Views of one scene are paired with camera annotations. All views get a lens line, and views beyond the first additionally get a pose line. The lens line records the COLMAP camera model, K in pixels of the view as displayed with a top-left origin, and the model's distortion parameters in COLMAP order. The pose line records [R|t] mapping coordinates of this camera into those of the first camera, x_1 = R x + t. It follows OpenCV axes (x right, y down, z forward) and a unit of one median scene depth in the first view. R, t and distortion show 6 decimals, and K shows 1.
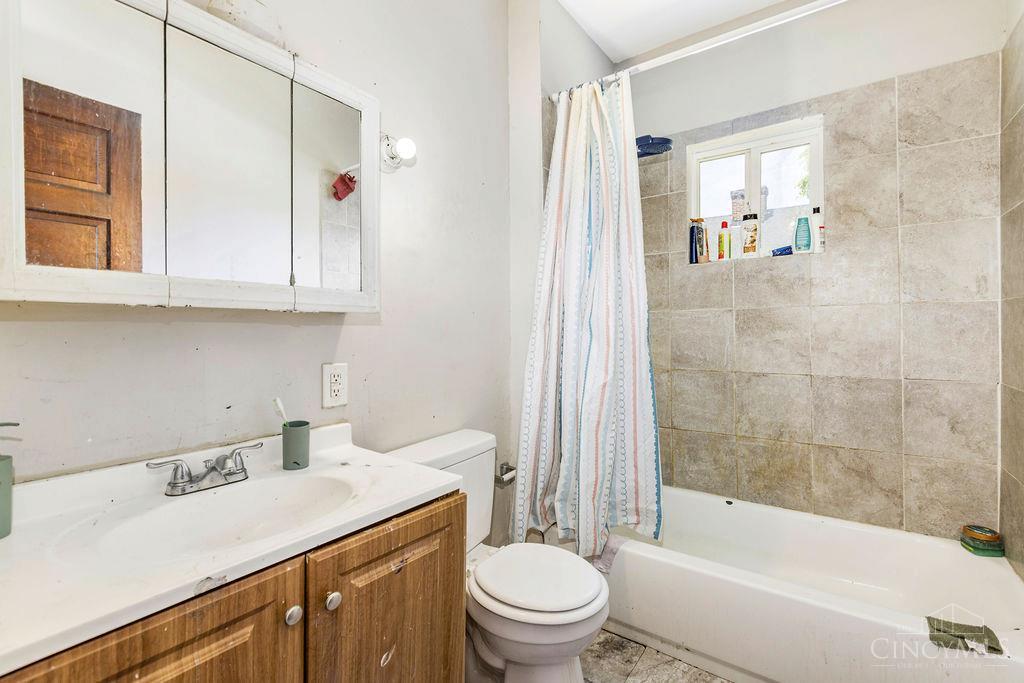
lens RADIAL K [[463.0, 0, 513.2], [0, 463.0, 342.1], [0, 0, 1]] dist [0.001197, -0.000433]
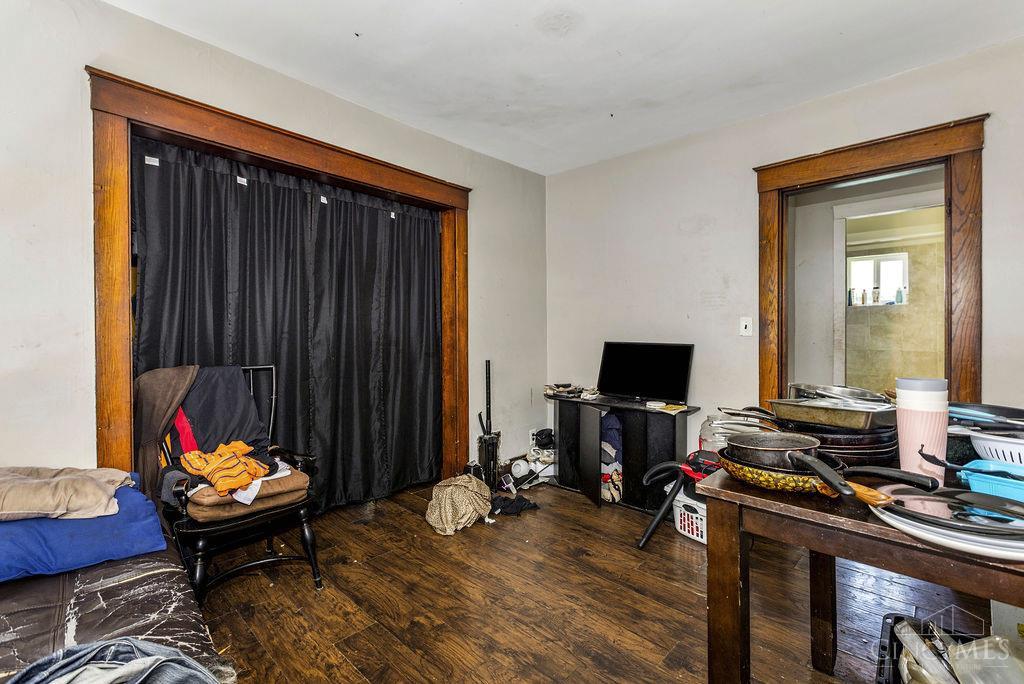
lens RADIAL K [[463.0, 0, 510.1], [0, 463.0, 336.1], [0, 0, 1]] dist [0.001197, -0.000433]
pose [[0.984776, -0.001058, -0.173826, -1.086040], [0.001299, 0.999998, 0.001275, -0.019690], [0.173825, -0.001481, 0.984776, -1.963662]]
